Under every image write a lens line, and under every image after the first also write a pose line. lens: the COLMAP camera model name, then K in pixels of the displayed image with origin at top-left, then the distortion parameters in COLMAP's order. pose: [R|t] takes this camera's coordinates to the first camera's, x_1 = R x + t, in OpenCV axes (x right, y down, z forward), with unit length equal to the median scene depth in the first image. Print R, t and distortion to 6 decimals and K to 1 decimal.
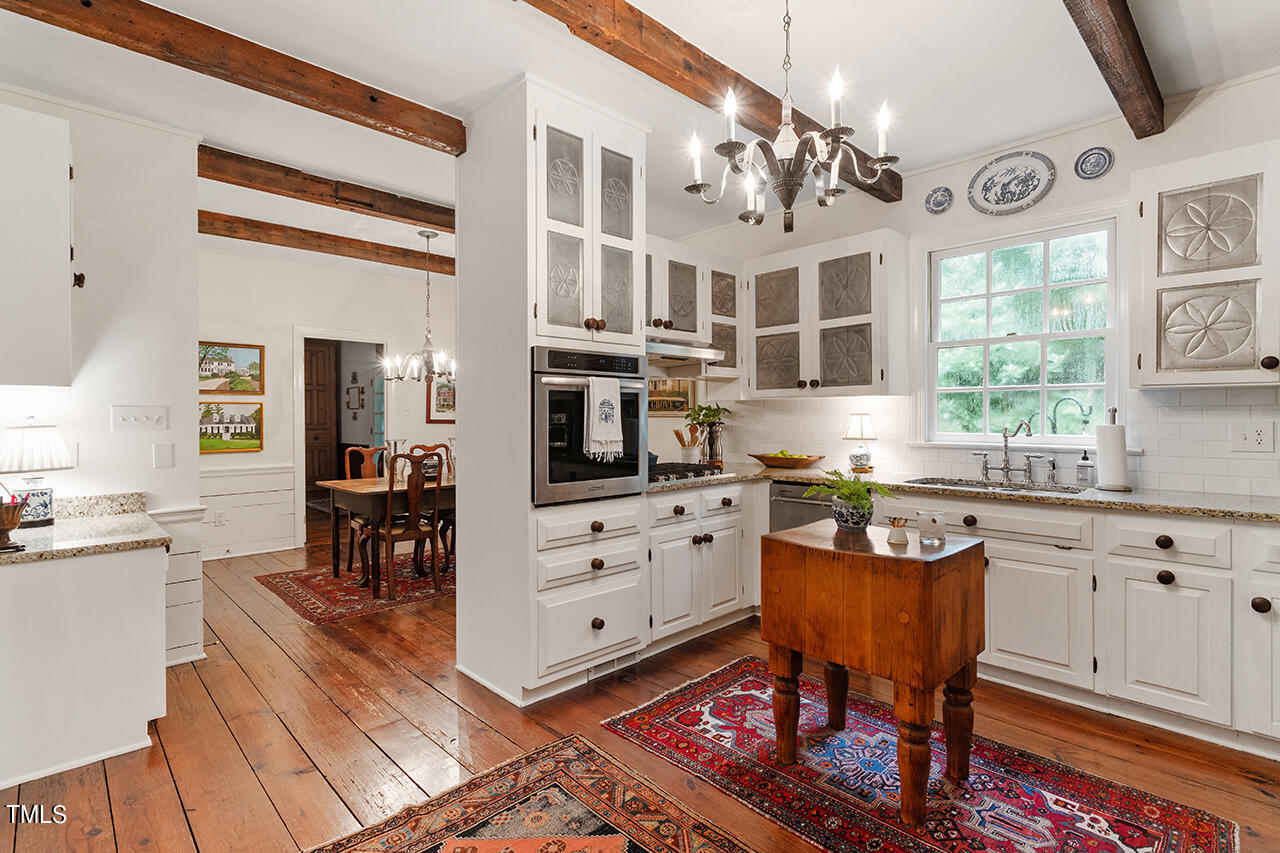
lens RADIAL K [[609.6, 0, 634.6], [0, 609.6, 416.2], [0, 0, 1]] dist [0.003306, 0.000486]
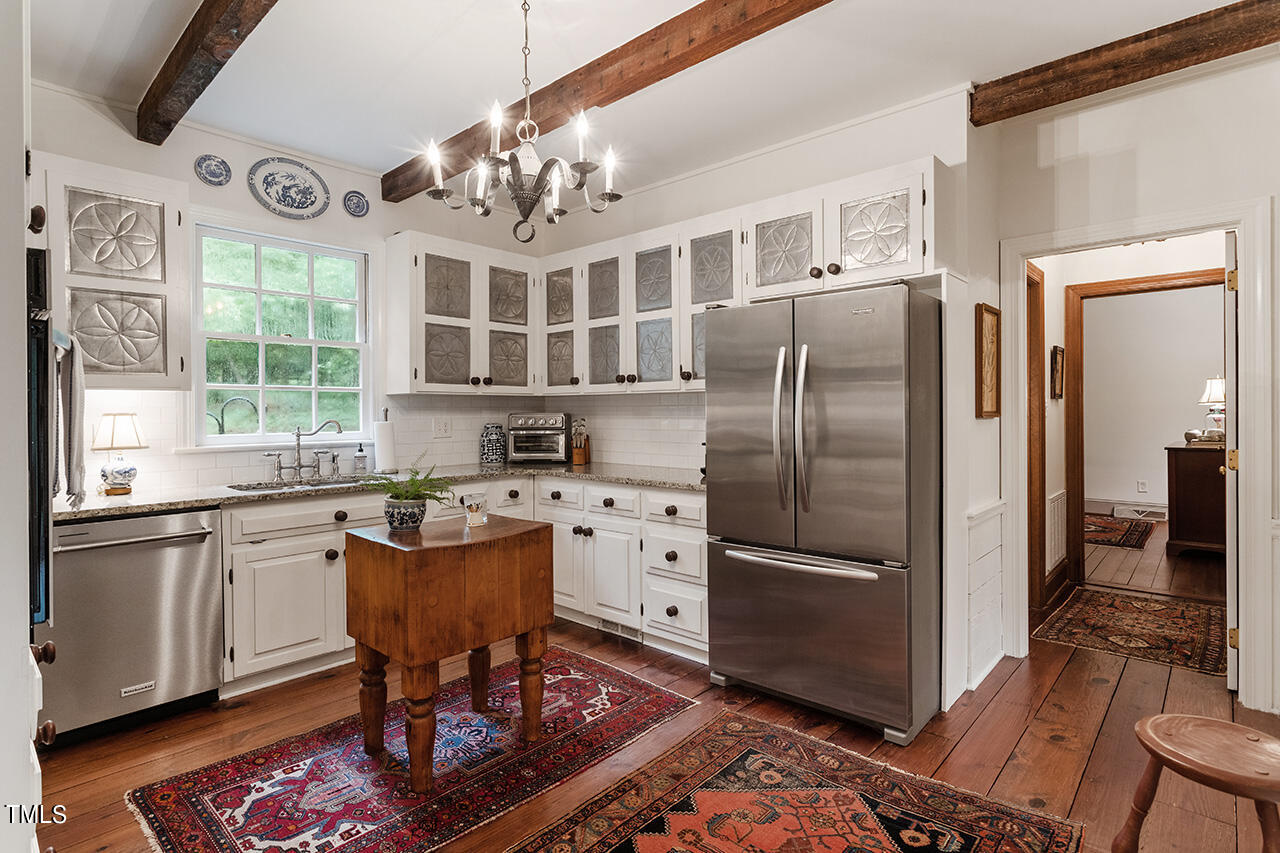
lens RADIAL K [[646.6, 0, 630.1], [0, 646.6, 410.6], [0, 0, 1]] dist [-0.001113, 0.001163]
pose [[-0.057020, 0.003685, 0.998366, -0.544094], [0.008482, 0.999959, -0.003207, 0.000019], [-0.998337, 0.008285, -0.057049, 0.539816]]
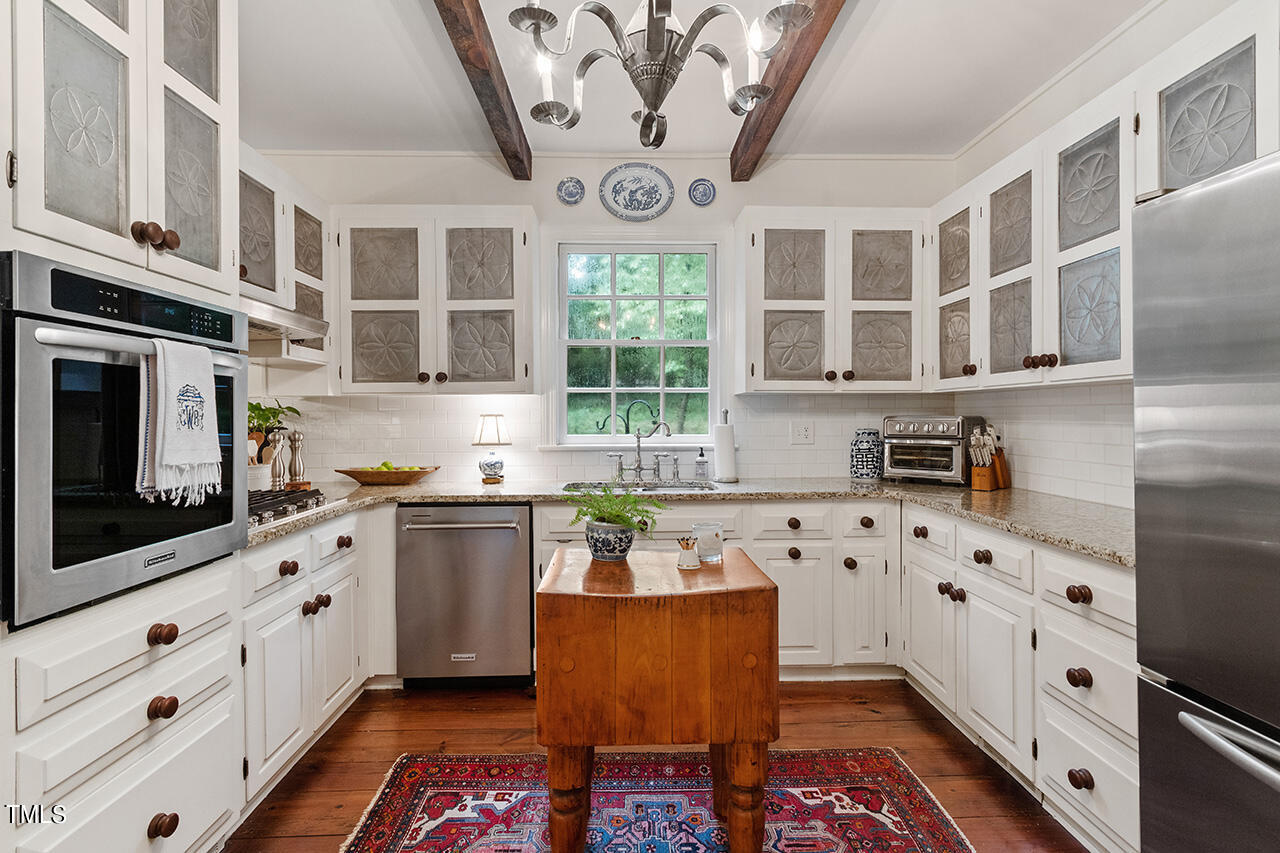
lens RADIAL K [[609.6, 0, 634.6], [0, 609.6, 416.2], [0, 0, 1]] dist [0.003306, 0.000486]
pose [[0.670827, 0.001025, 0.741614, -0.164637], [0.003014, 0.999987, -0.004108, 0.002417], [-0.741608, 0.004991, 0.670815, 0.341483]]
